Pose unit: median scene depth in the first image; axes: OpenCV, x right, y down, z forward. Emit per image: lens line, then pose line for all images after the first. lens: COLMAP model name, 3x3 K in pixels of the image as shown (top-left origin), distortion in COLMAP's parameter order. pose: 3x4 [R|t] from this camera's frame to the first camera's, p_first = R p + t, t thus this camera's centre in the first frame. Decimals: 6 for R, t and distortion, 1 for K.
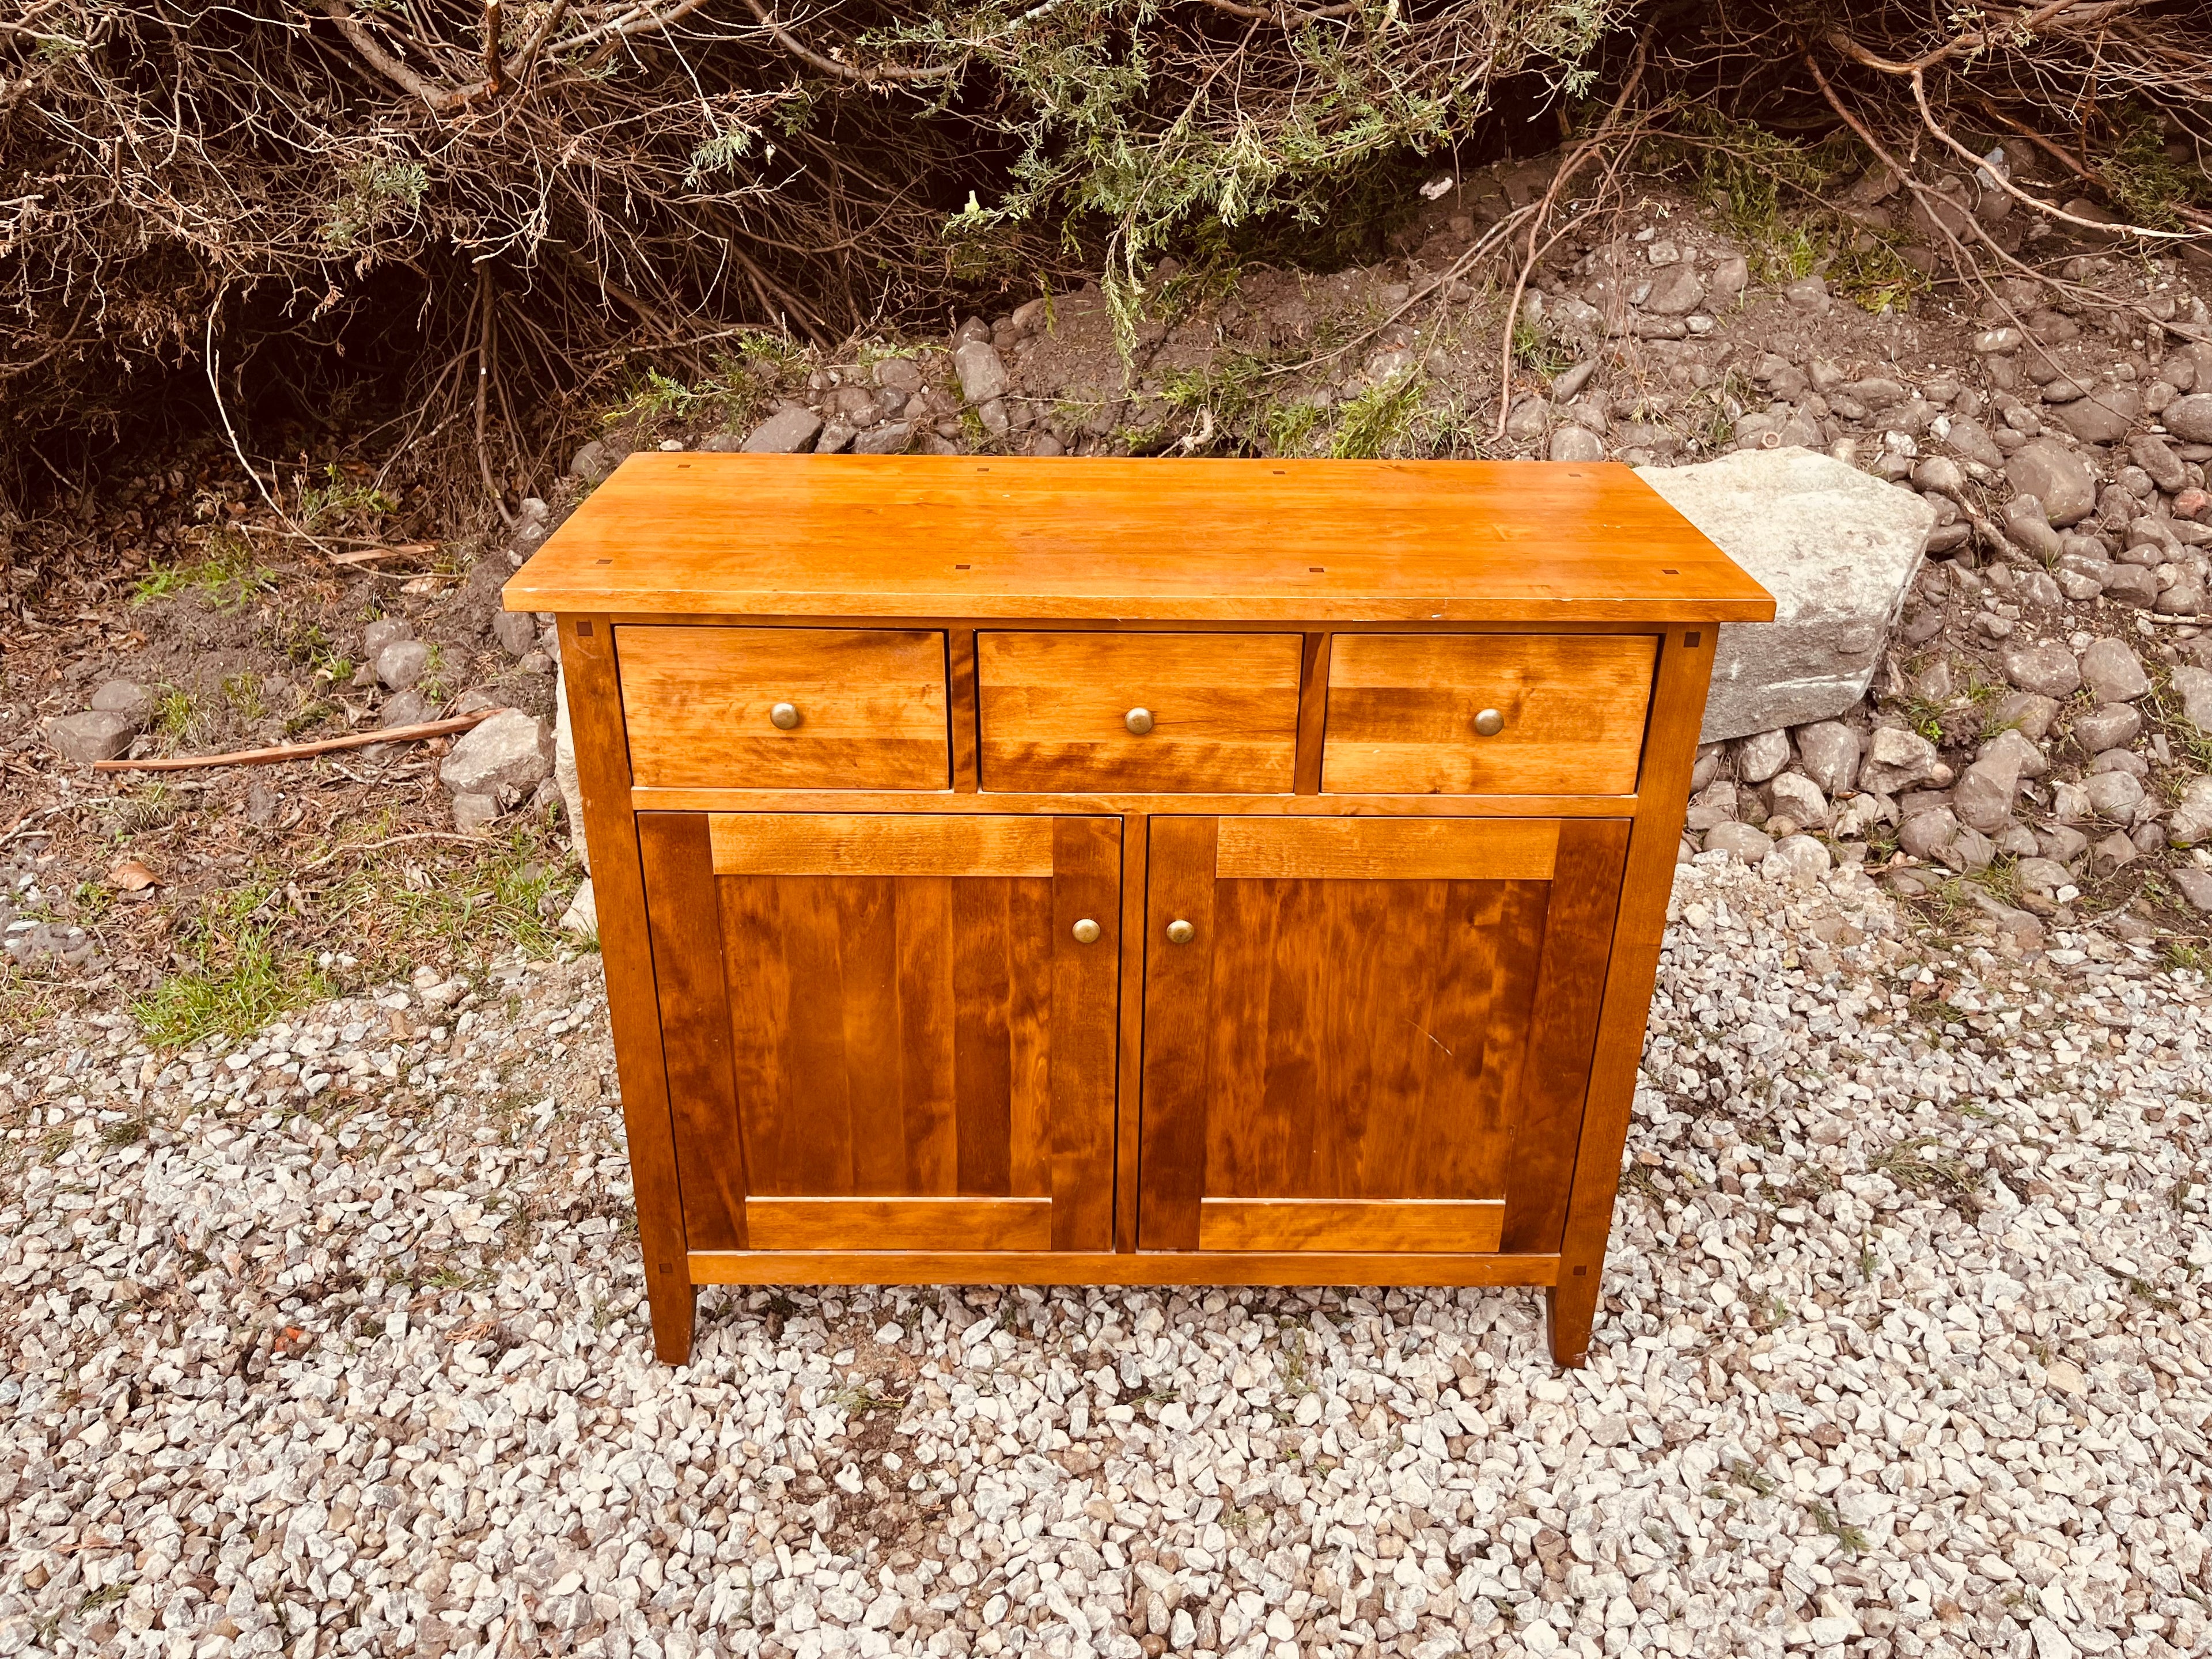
lens RADIAL K [[1685.6, 0, 1109.3], [0, 1685.6, 808.5], [0, 0, 1]] dist [0.056702, -0.076215]
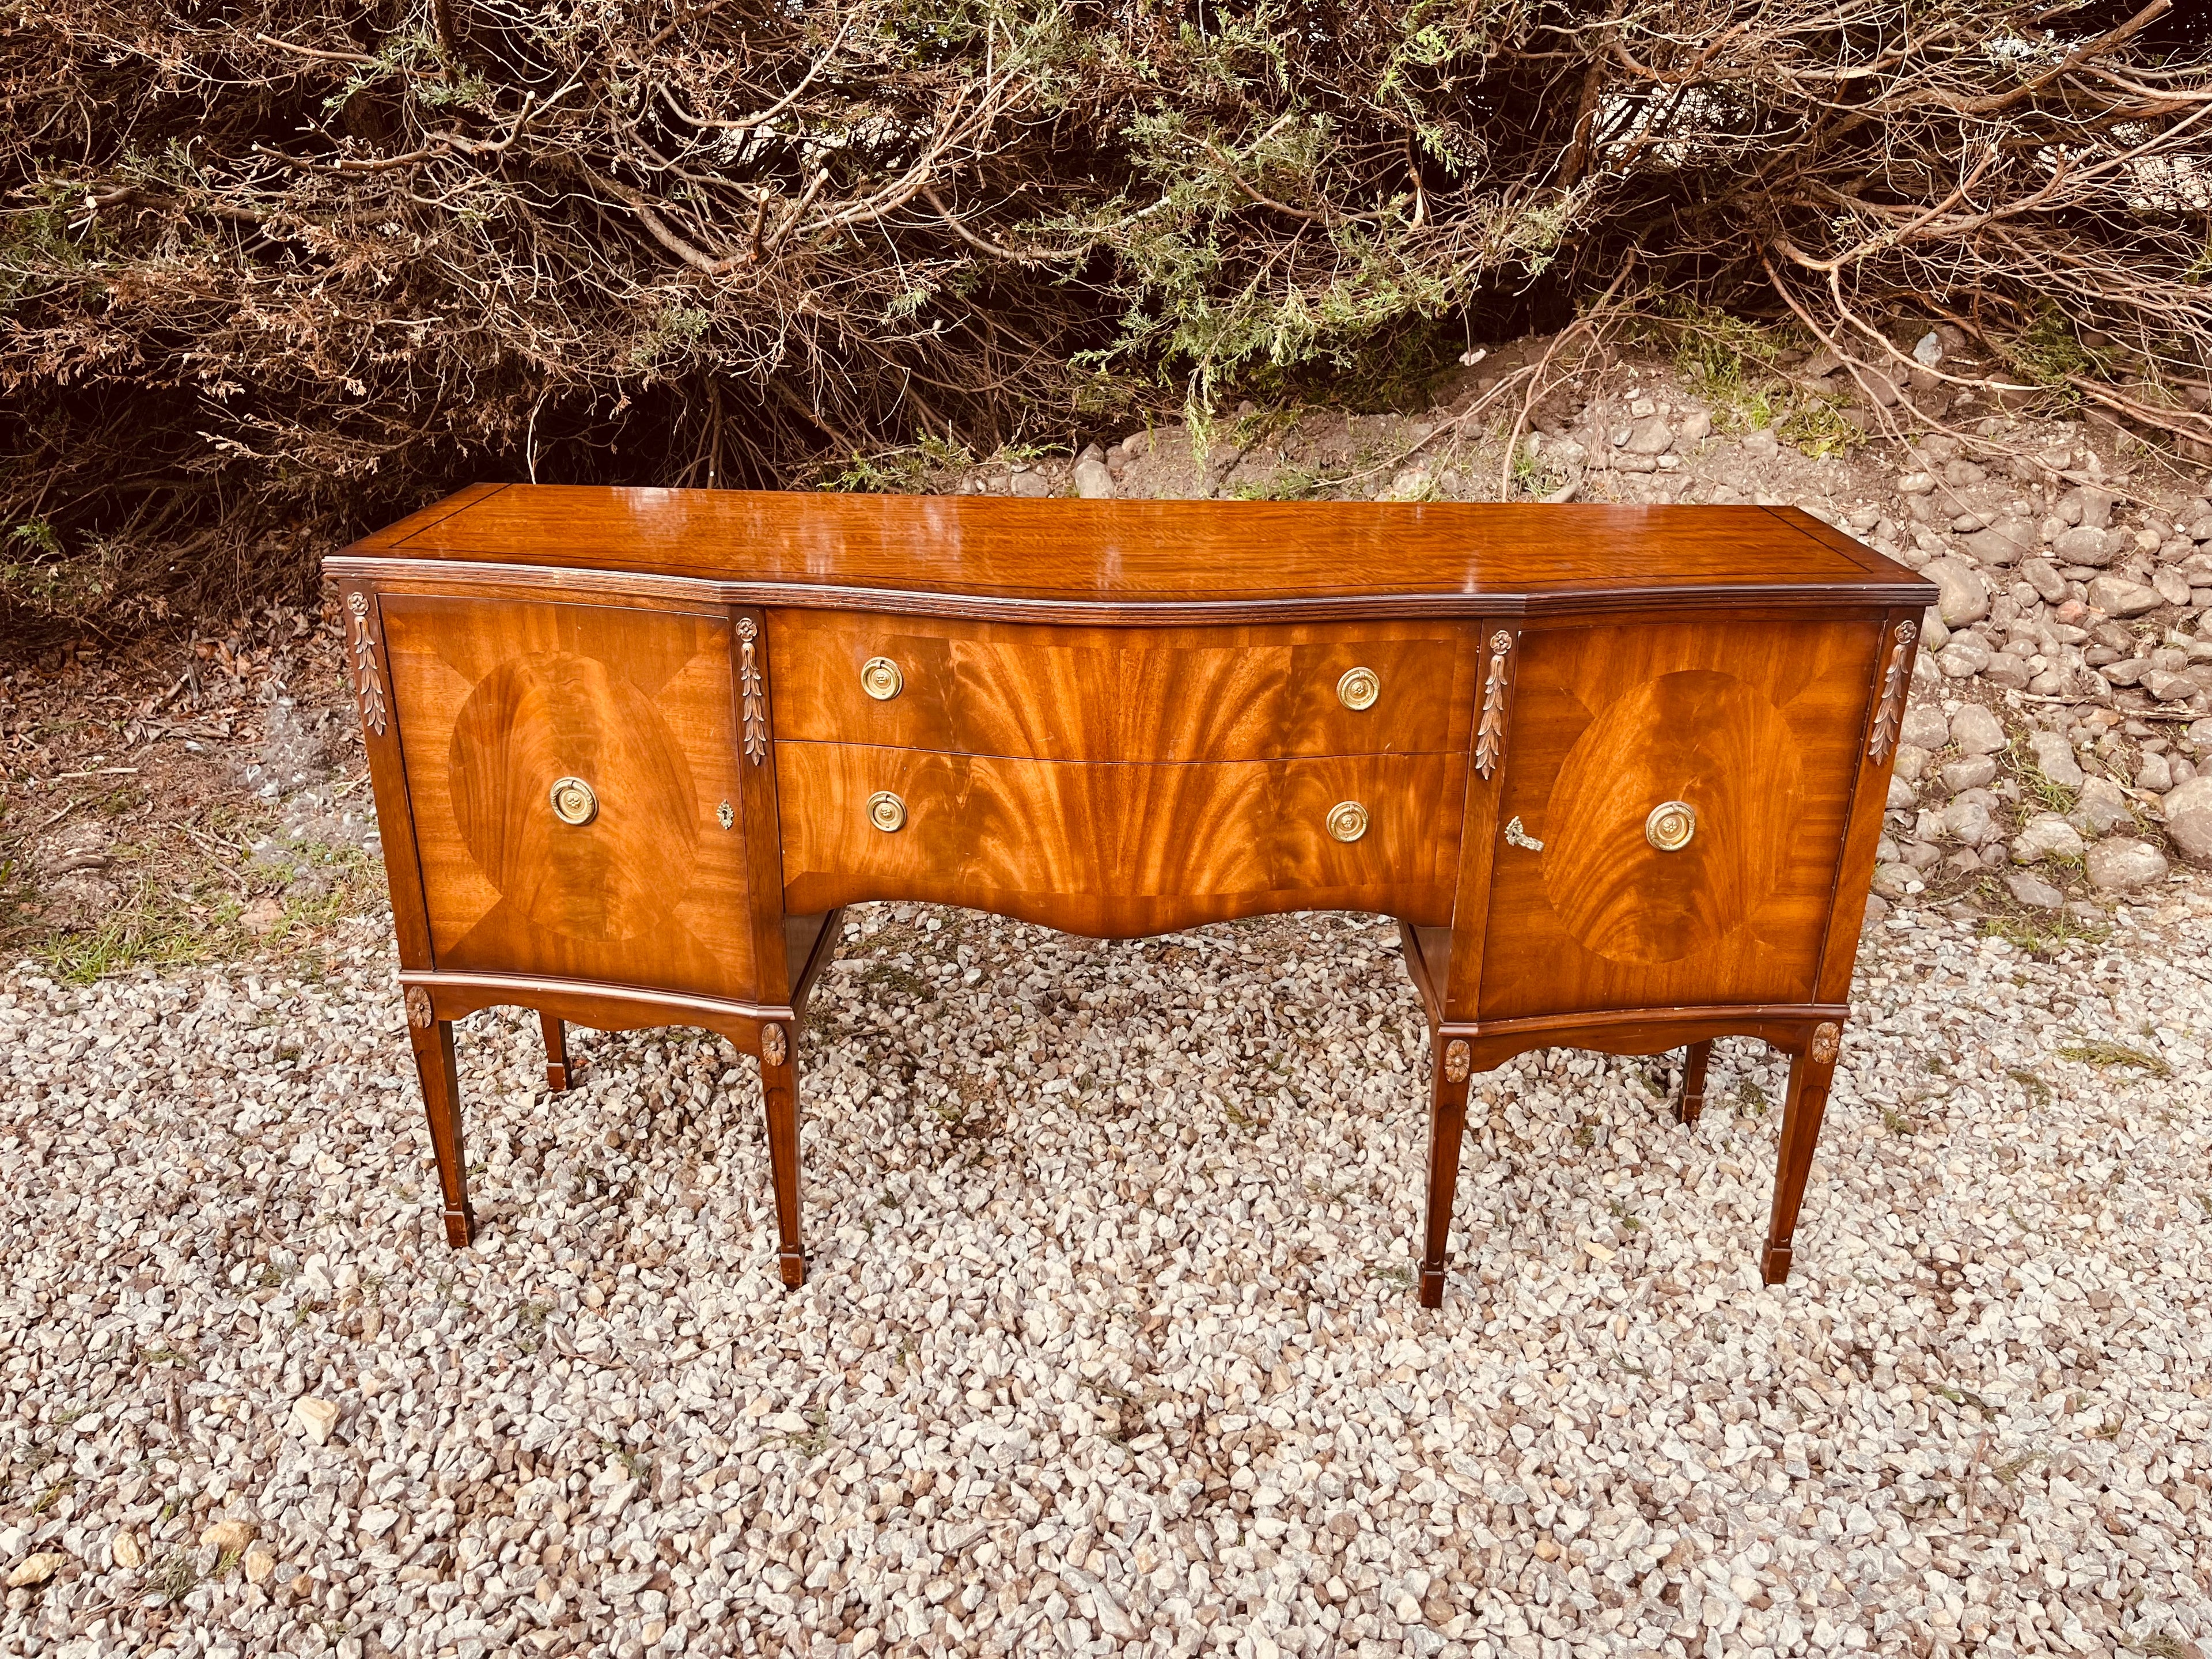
lens RADIAL K [[1685.6, 0, 1105.3], [0, 1685.6, 826.0], [0, 0, 1]] dist [0.056702, -0.076215]
pose [[0.996257, 0.044676, -0.074007, 0.048009], [-0.051679, 0.994079, -0.095586, 0.153098], [0.069299, 0.099052, 0.992666, -0.304160]]
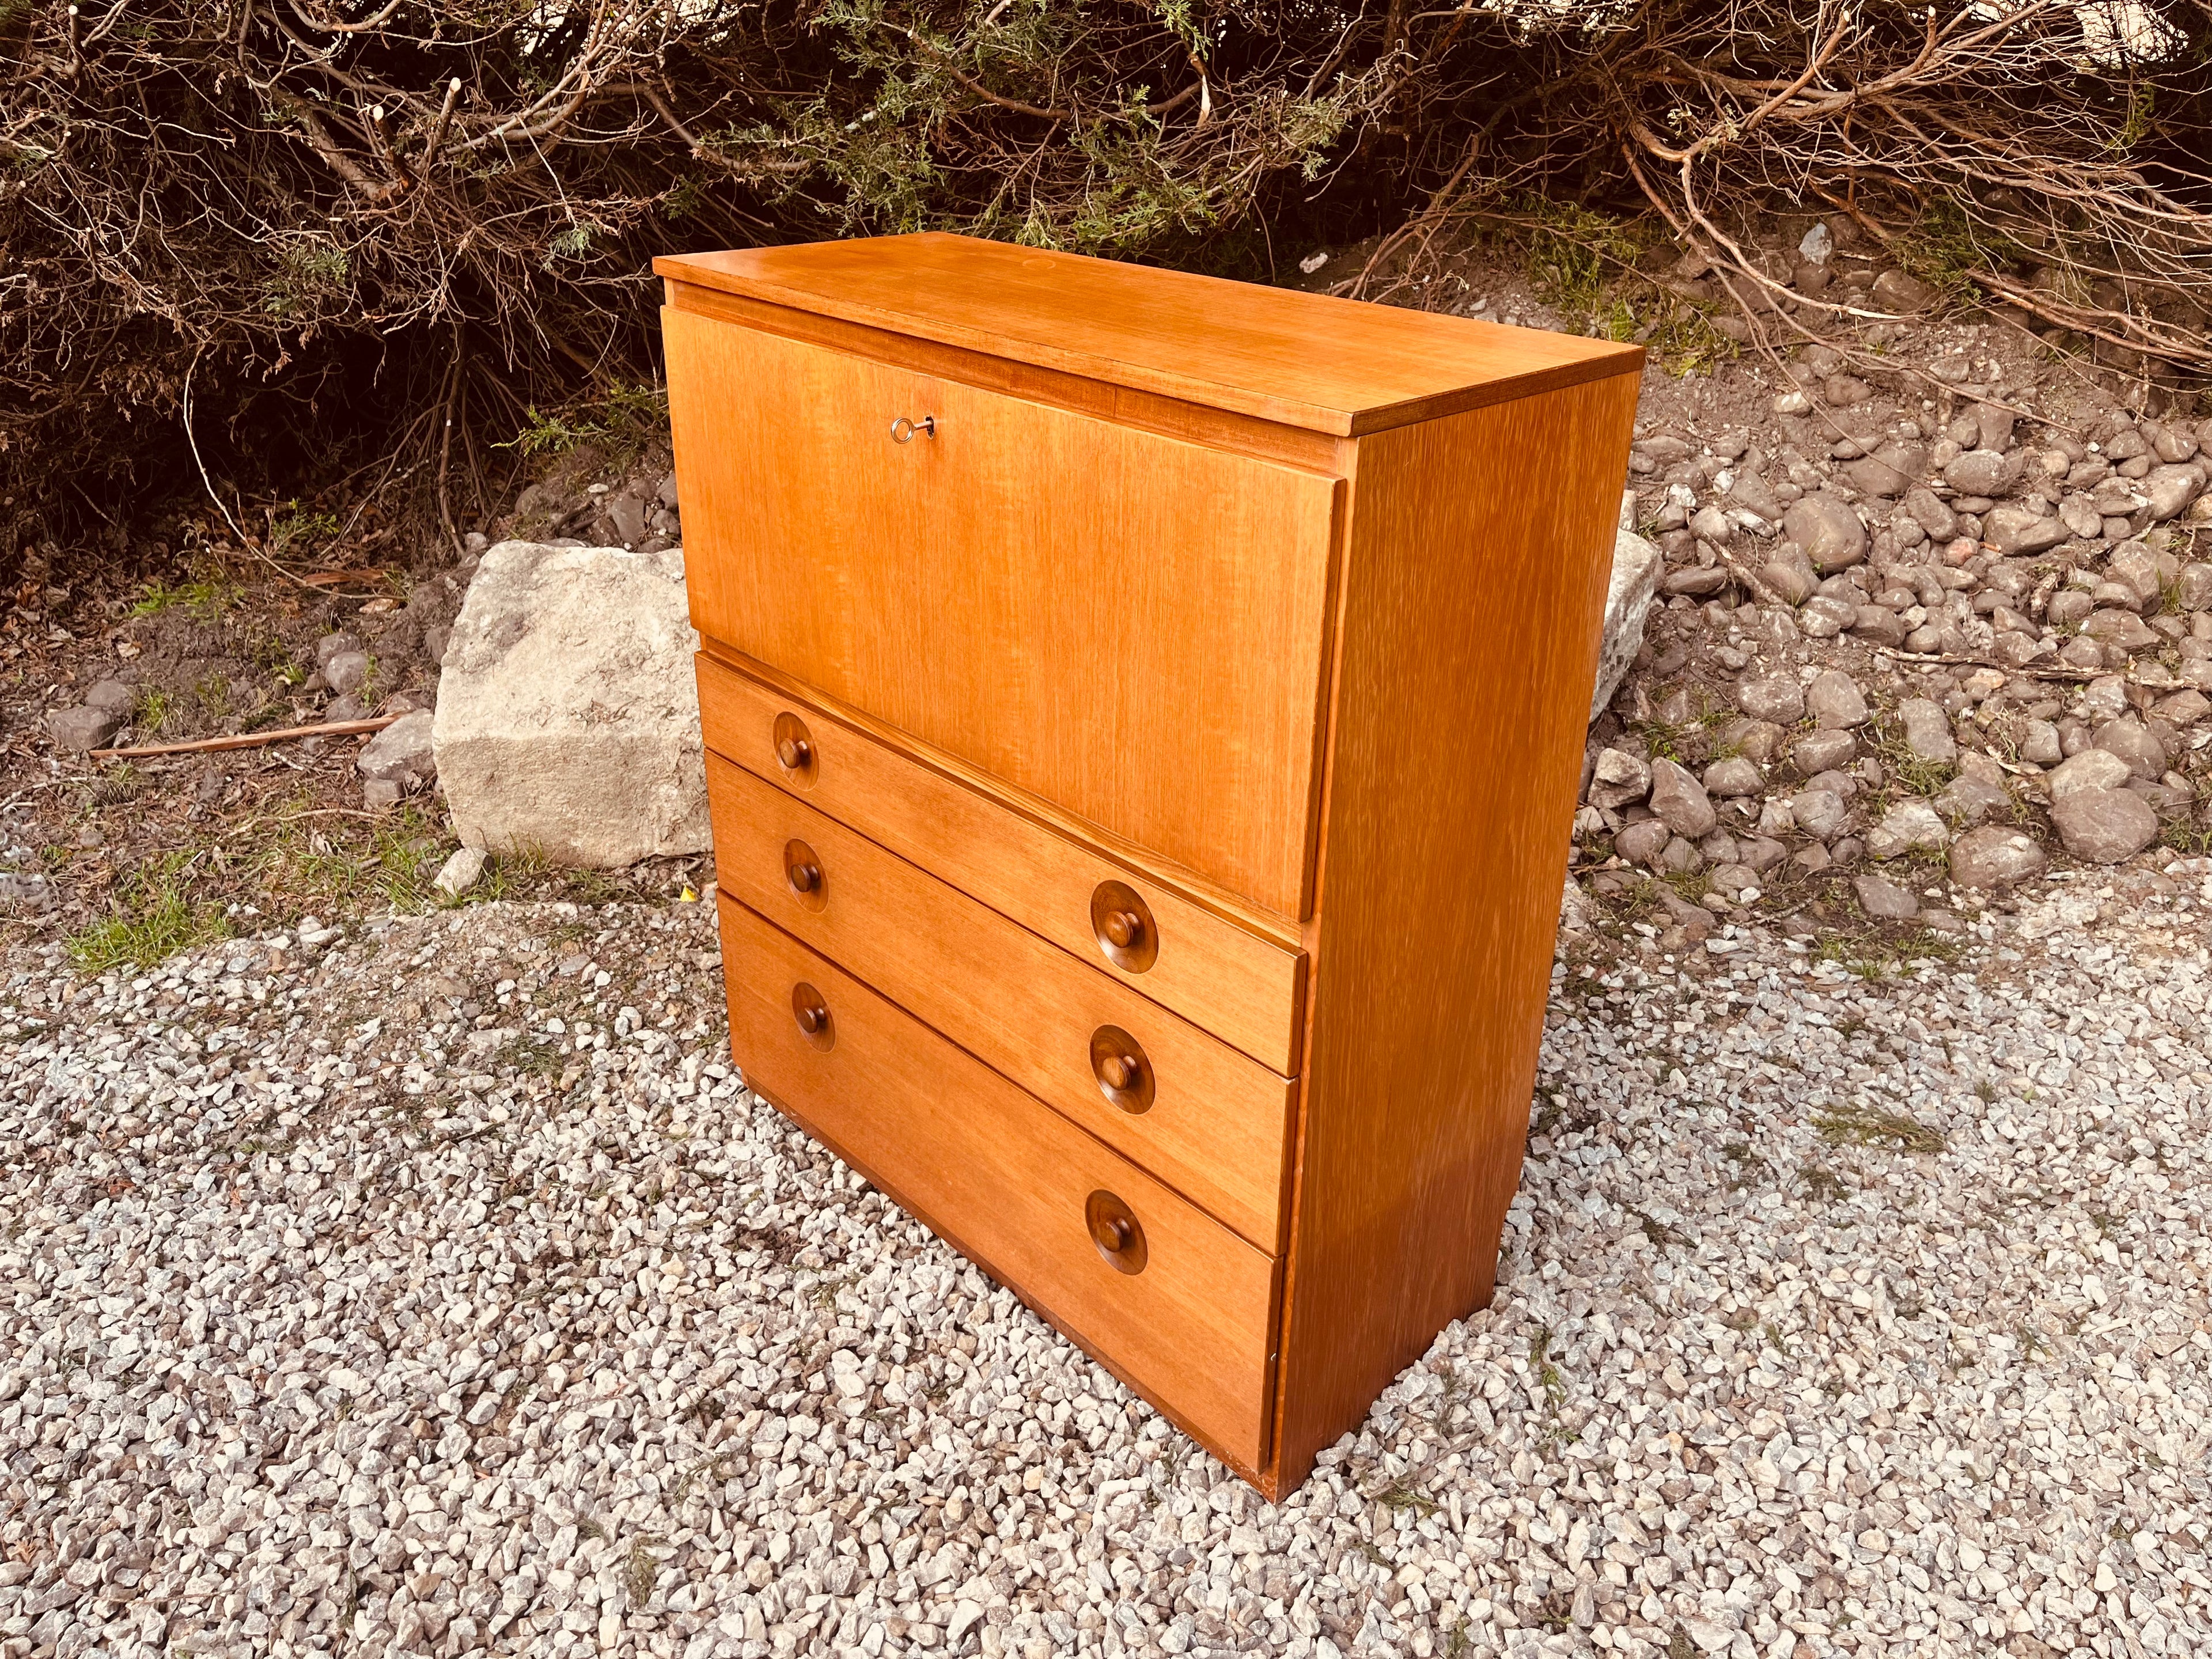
lens RADIAL K [[1685.6, 0, 1106.9], [0, 1685.6, 824.1], [0, 0, 1]] dist [0.056702, -0.076215]
pose [[0.996756, 0.022959, -0.077142, 0.222142], [-0.025112, 0.999318, -0.027058, 0.042862], [0.076468, 0.028907, 0.996653, -0.132273]]
